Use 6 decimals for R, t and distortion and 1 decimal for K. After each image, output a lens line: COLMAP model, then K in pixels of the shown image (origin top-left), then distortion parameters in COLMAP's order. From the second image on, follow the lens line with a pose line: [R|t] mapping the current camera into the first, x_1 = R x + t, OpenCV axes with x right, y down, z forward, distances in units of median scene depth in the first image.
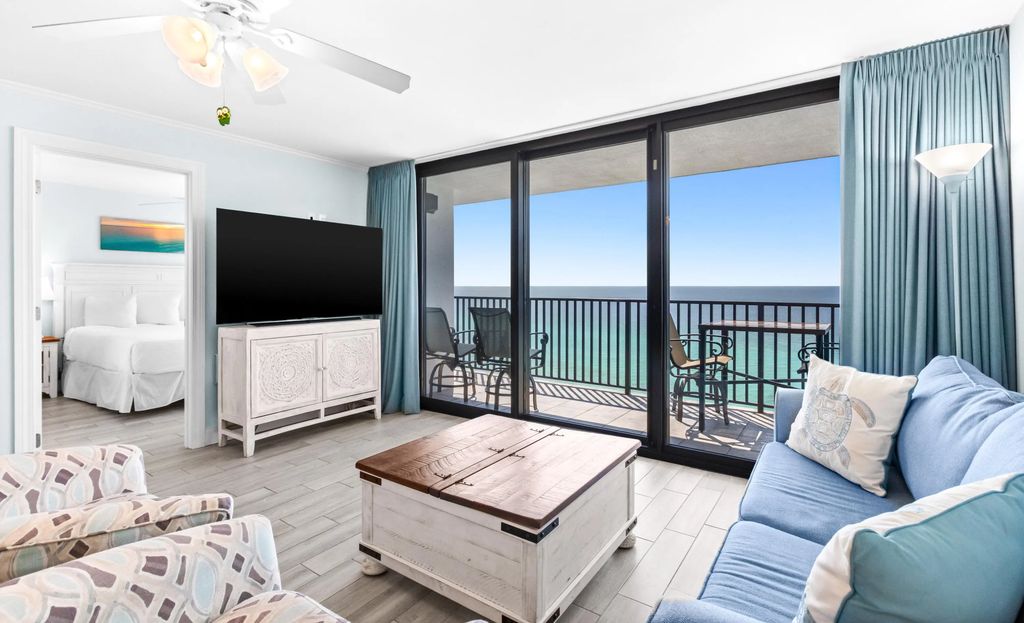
lens RADIAL K [[484.7, 0, 463.6], [0, 484.7, 284.9], [0, 0, 1]] dist [0.002737, -0.000079]
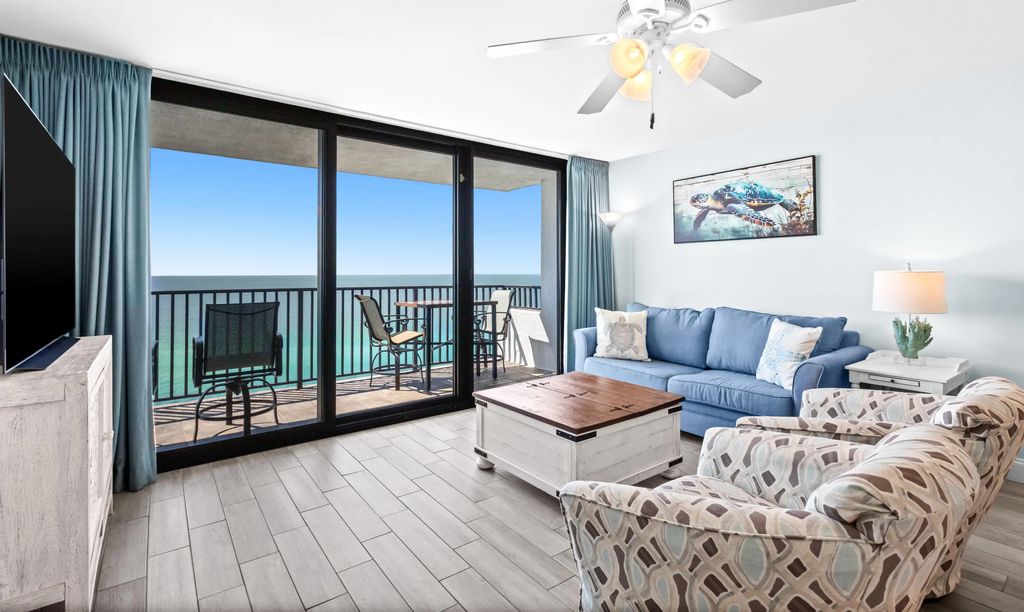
lens RADIAL K [[484.7, 0, 557.5], [0, 484.7, 265.9], [0, 0, 1]] dist [0.002737, -0.000079]
pose [[0.212944, 0.013446, 0.976972, -0.688801], [-0.000827, 0.999907, -0.013581, -0.001916], [-0.977064, 0.002084, 0.212936, 0.426832]]
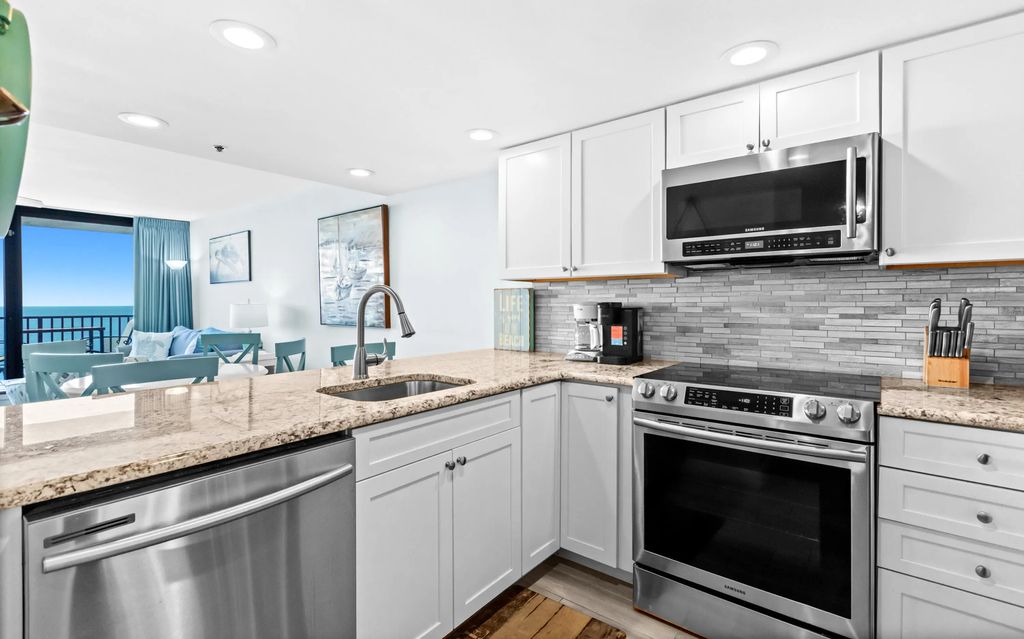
lens RADIAL K [[454.6, 0, 538.2], [0, 454.6, 303.6], [0, 0, 1]] dist [0.004321, -0.002195]
pose [[-0.030222, -0.003323, 0.999538, -1.067593], [0.004253, 0.999985, 0.003453, -0.005132], [-0.999534, 0.004356, -0.030207, -0.655603]]
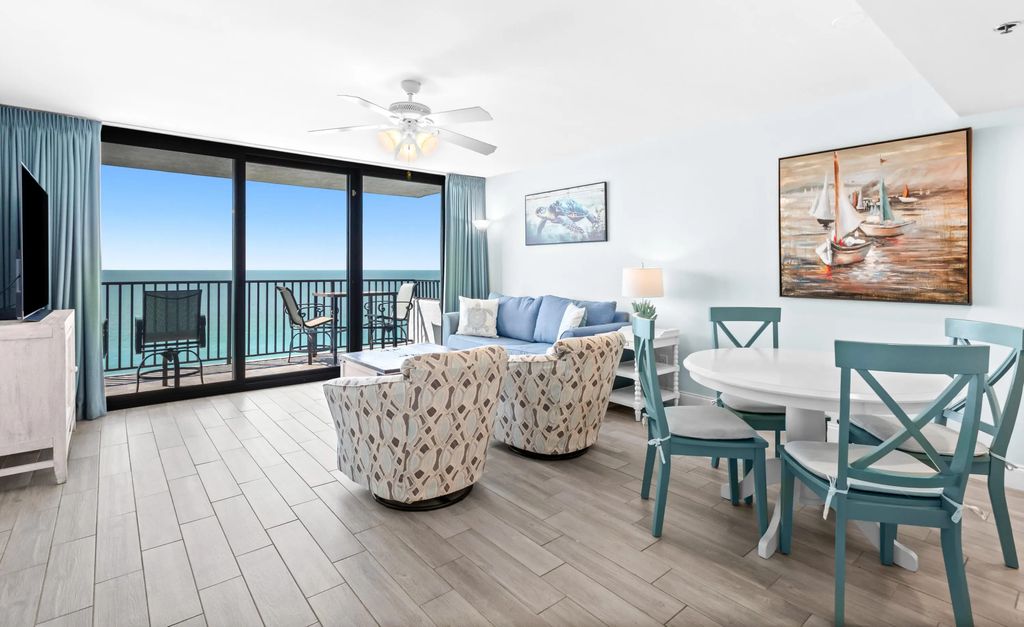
lens RADIAL K [[484.7, 0, 528.5], [0, 484.7, 268.1], [0, 0, 1]] dist [0.002737, -0.000079]
pose [[0.191492, 0.002556, 0.981491, -0.927039], [-0.004718, 0.999987, -0.001683, -0.001841], [-0.981483, -0.004309, 0.191502, 0.113969]]
